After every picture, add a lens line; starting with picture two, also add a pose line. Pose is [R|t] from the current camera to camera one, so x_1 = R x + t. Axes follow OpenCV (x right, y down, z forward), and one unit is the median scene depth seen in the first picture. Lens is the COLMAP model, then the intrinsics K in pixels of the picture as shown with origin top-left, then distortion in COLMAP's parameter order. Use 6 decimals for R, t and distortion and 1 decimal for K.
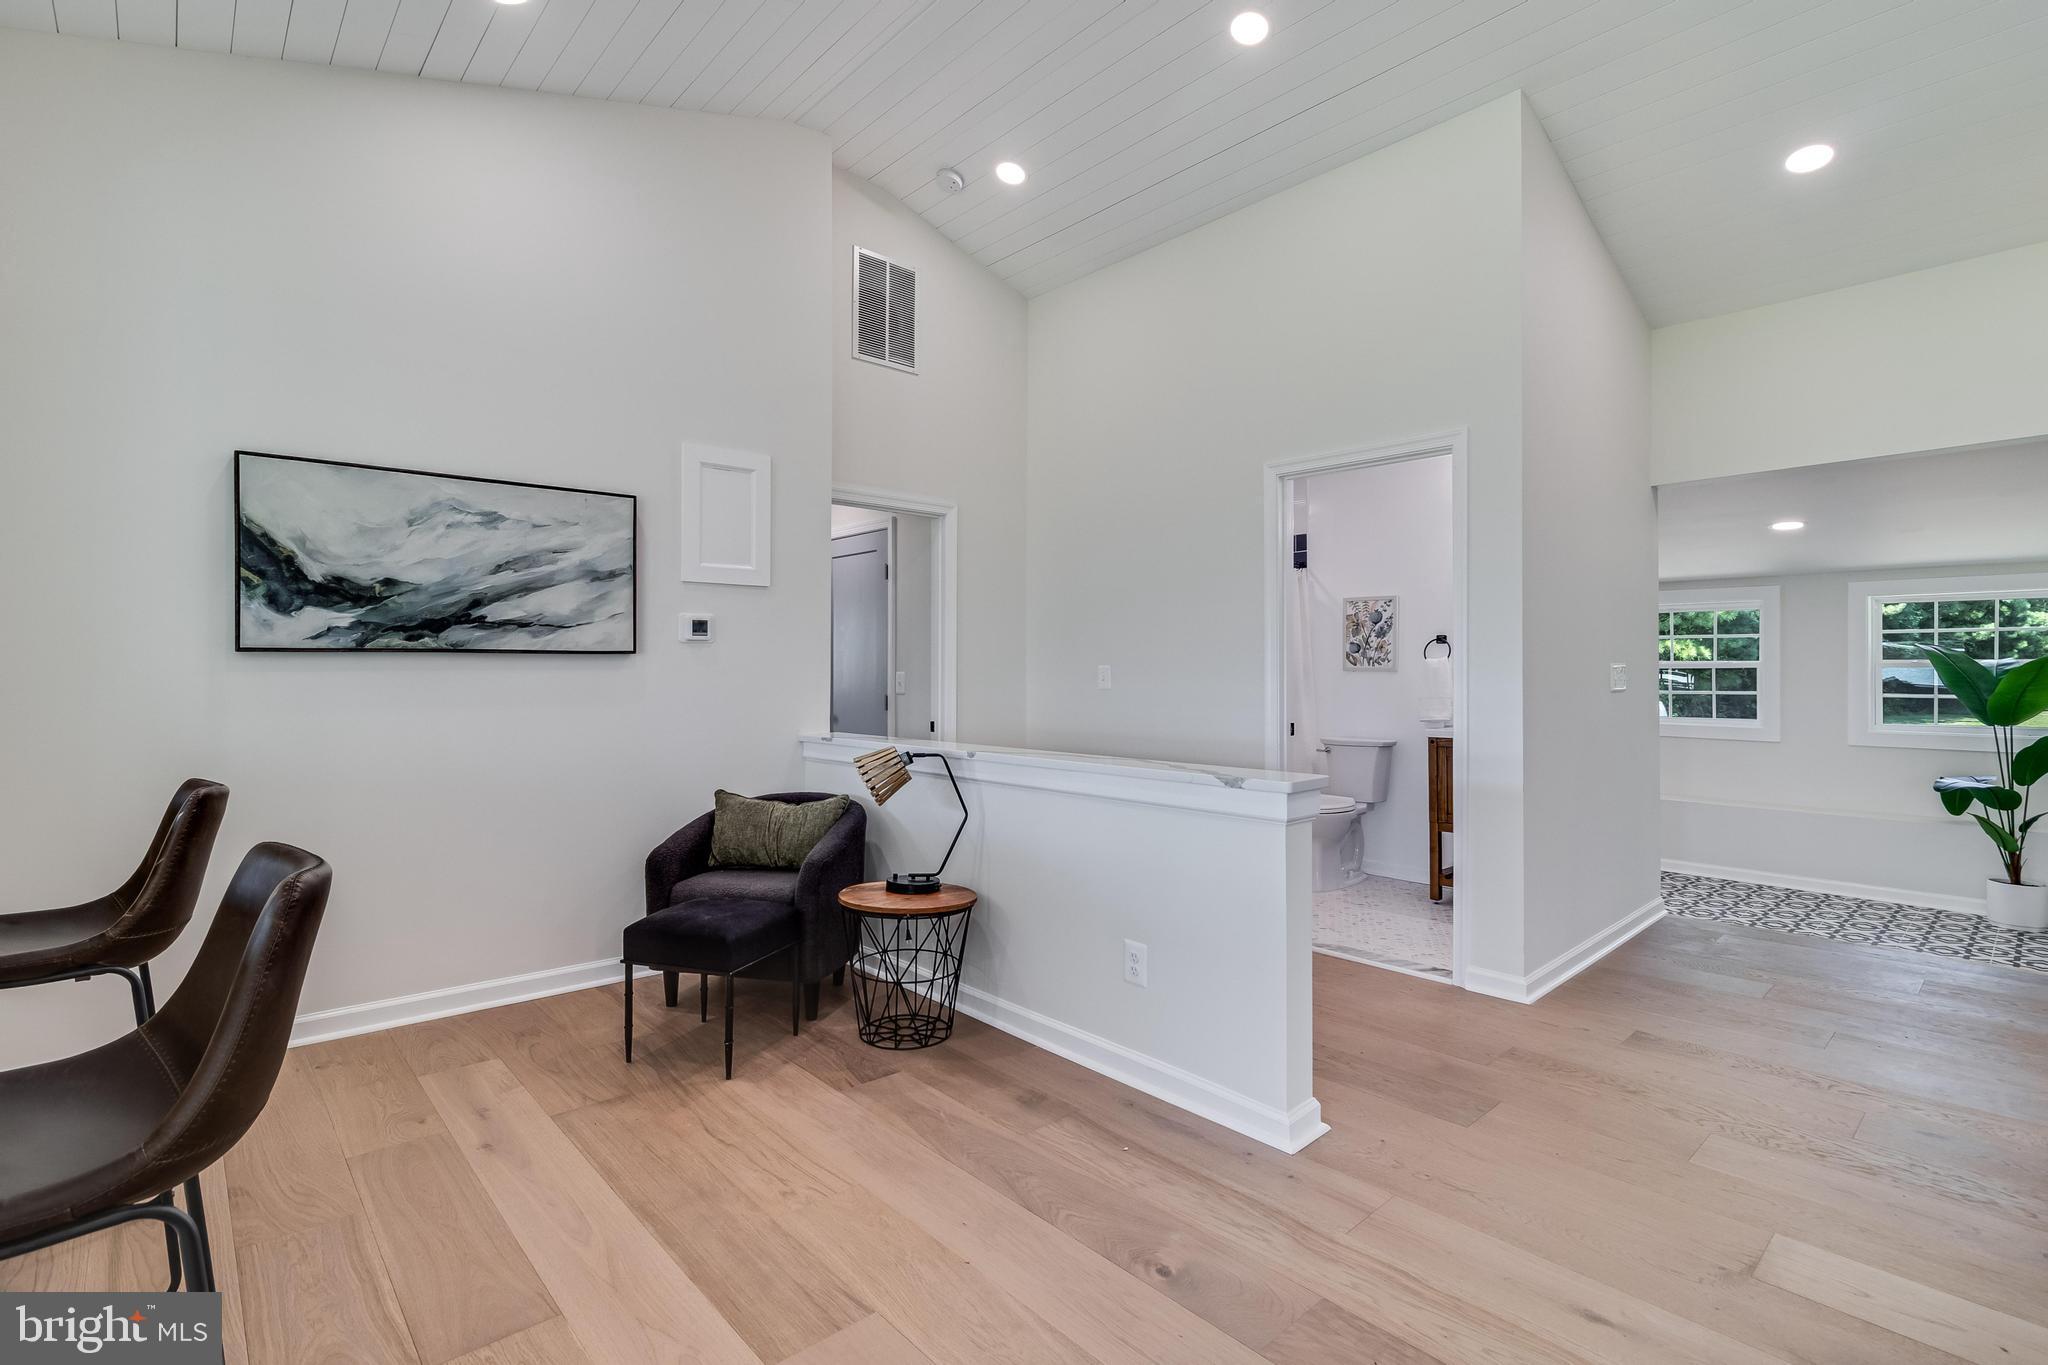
lens RADIAL K [[945.2, 0, 1014.4], [0, 945.2, 673.2], [0, 0, 1]] dist [0.011008, -0.000303]
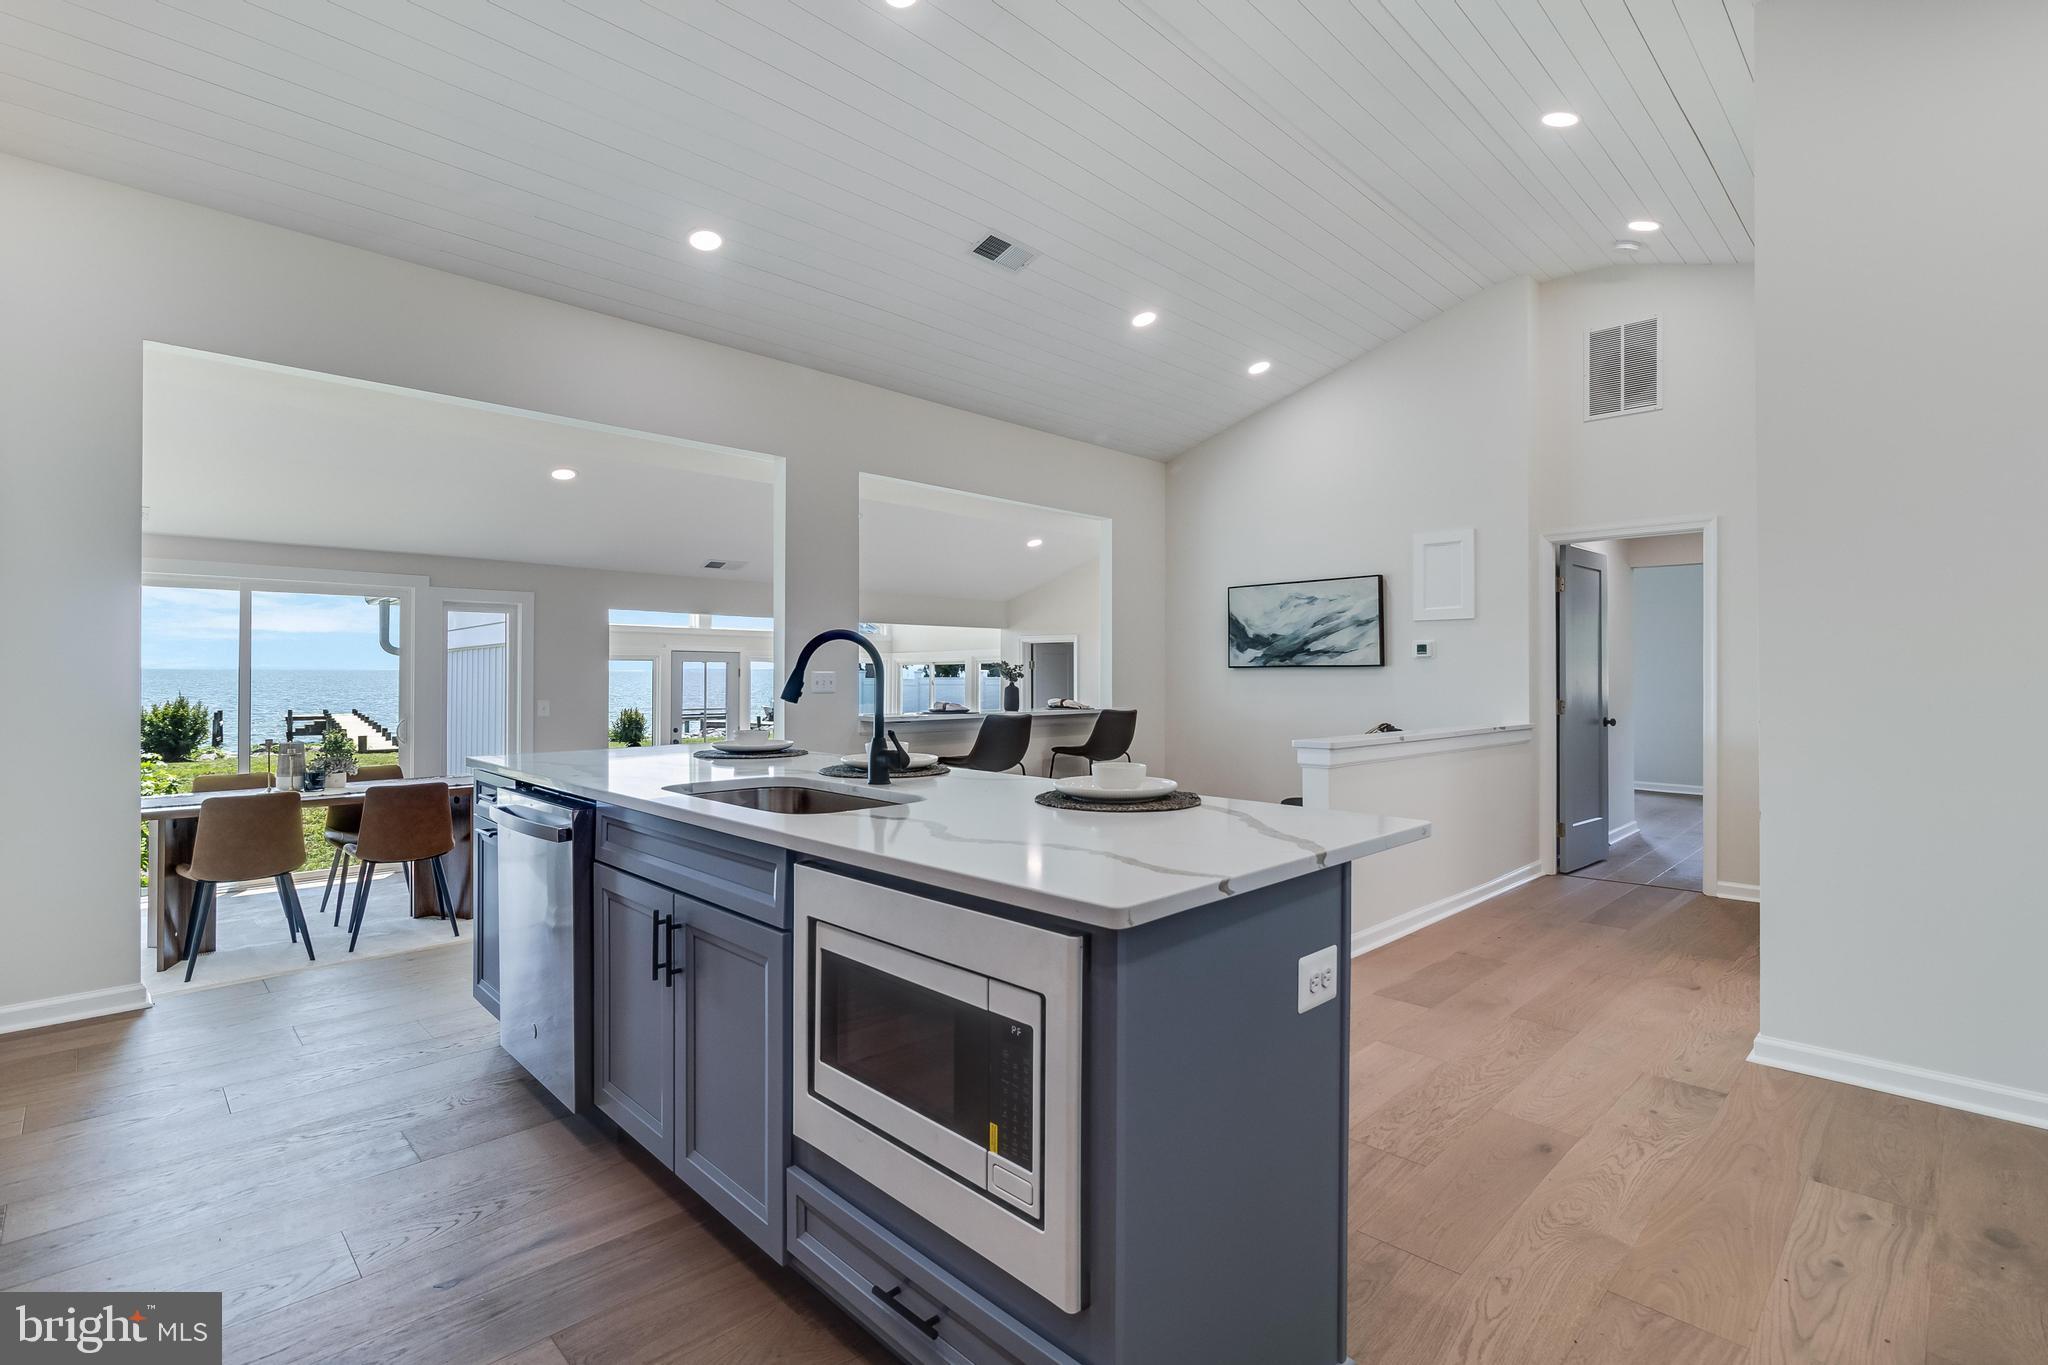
lens RADIAL K [[945.2, 0, 1017.6], [0, 945.2, 679.6], [0, 0, 1]] dist [0.011008, -0.000303]
pose [[0.046734, 0.009036, -0.998866, 1.479092], [-0.002430, 0.999957, 0.008933, -0.012033], [0.998904, 0.002010, 0.046754, 0.303345]]
